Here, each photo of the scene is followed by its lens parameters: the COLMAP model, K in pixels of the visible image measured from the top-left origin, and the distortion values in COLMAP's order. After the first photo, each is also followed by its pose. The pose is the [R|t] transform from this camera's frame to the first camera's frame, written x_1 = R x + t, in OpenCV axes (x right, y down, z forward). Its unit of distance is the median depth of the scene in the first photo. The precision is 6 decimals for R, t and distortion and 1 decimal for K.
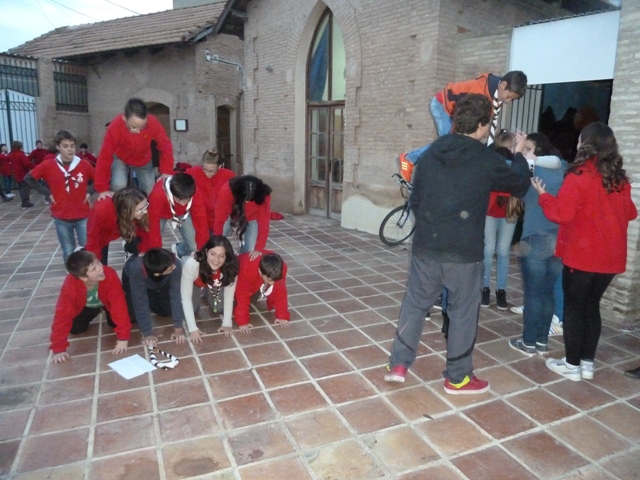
lens RADIAL K [[473.5, 0, 324.5], [0, 473.5, 239.2], [0, 0, 1]] dist [-0.030894, -0.000446]
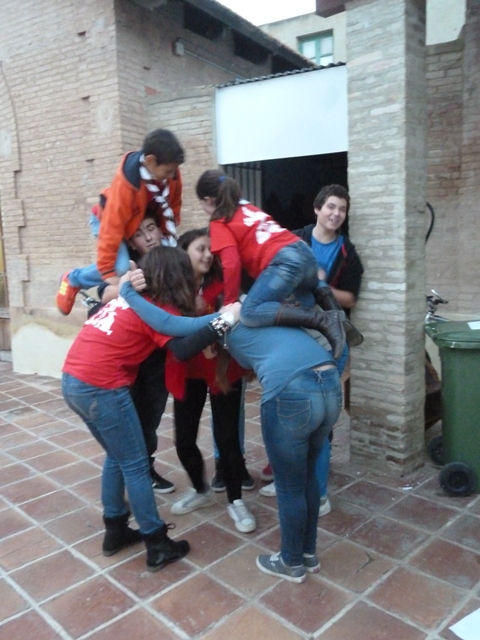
lens RADIAL K [[569.9, 0, 235.4], [0, 569.9, 320.2], [0, 0, 1]] dist [-0.025581, -0.005544]
pose [[0.933191, -0.094747, 0.346666, 0.069412], [0.118785, 0.991725, -0.048709, -0.028019], [-0.339182, 0.086634, 0.936723, 0.142968]]
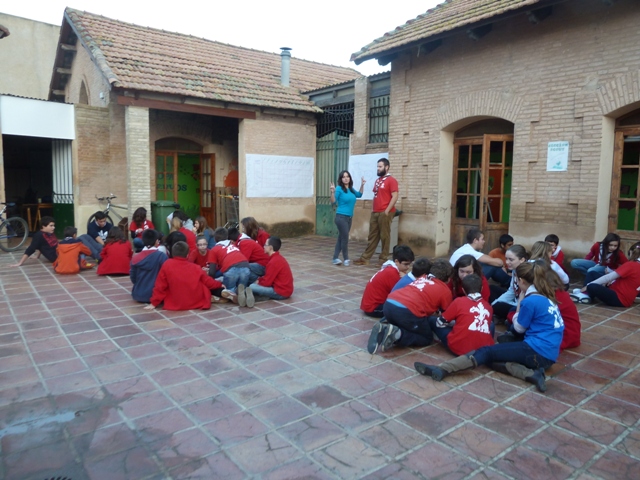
lens RADIAL K [[473.5, 0, 319.4], [0, 473.5, 241.3], [0, 0, 1]] dist [-0.030894, -0.000446]
pose [[-0.244234, -0.132876, 0.960569, -1.141250], [0.176190, 0.967999, 0.178702, -0.079461], [-0.953576, 0.212888, -0.213007, 0.395921]]
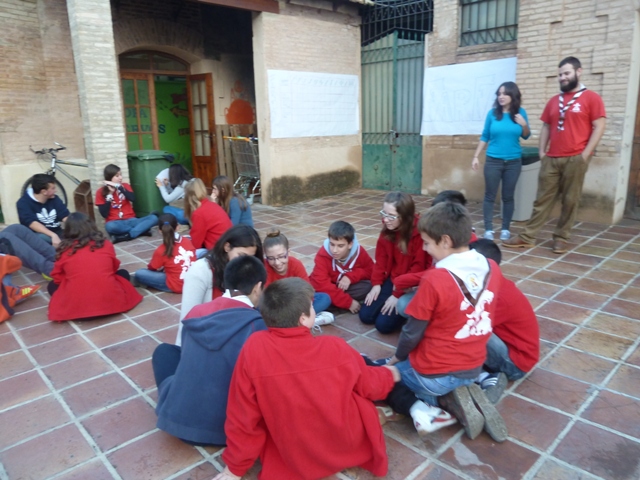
lens RADIAL K [[473.5, 0, 323.5], [0, 473.5, 238.8], [0, 0, 1]] dist [-0.030894, -0.000446]
pose [[-0.341337, -0.234422, 0.910239, -0.558759], [0.205490, 0.926364, 0.315633, -0.081836], [-0.917204, 0.294782, -0.268031, 0.500703]]
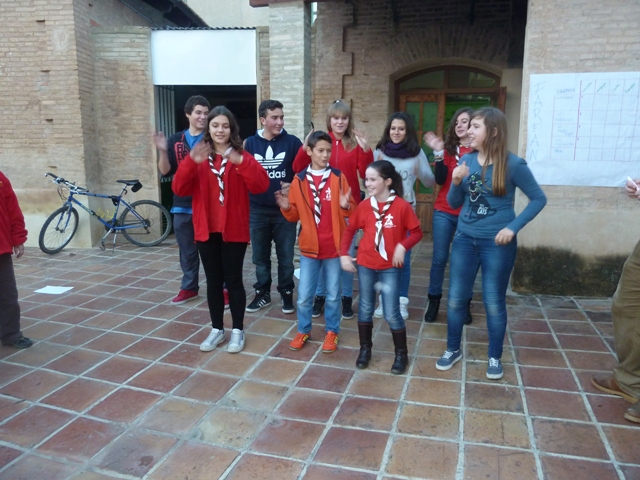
lens RADIAL K [[473.5, 0, 320.8], [0, 473.5, 237.3], [0, 0, 1]] dist [-0.030894, -0.000446]
pose [[0.649560, -0.148775, 0.745612, -0.184927], [0.157775, 0.985697, 0.059230, 0.009874], [-0.743760, 0.079166, 0.663743, 0.036924]]
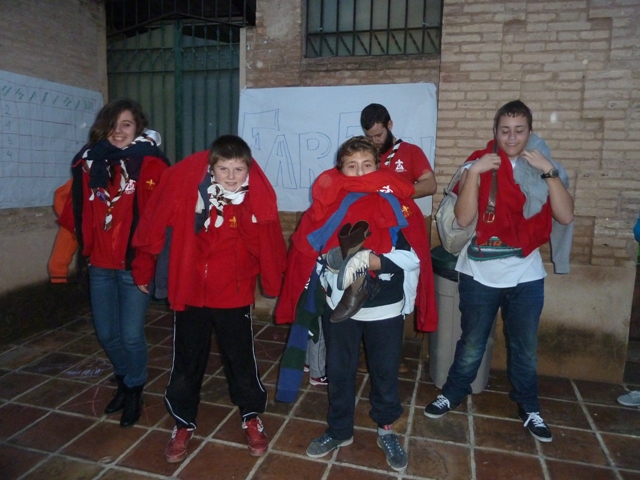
lens RADIAL K [[473.5, 0, 325.4], [0, 473.5, 236.3], [0, 0, 1]] dist [-0.030894, -0.000446]
pose [[-0.772926, -0.120905, 0.622870, -0.043854], [0.088779, 0.951412, 0.294844, -0.045636], [-0.628254, 0.283191, -0.724638, 0.298565]]
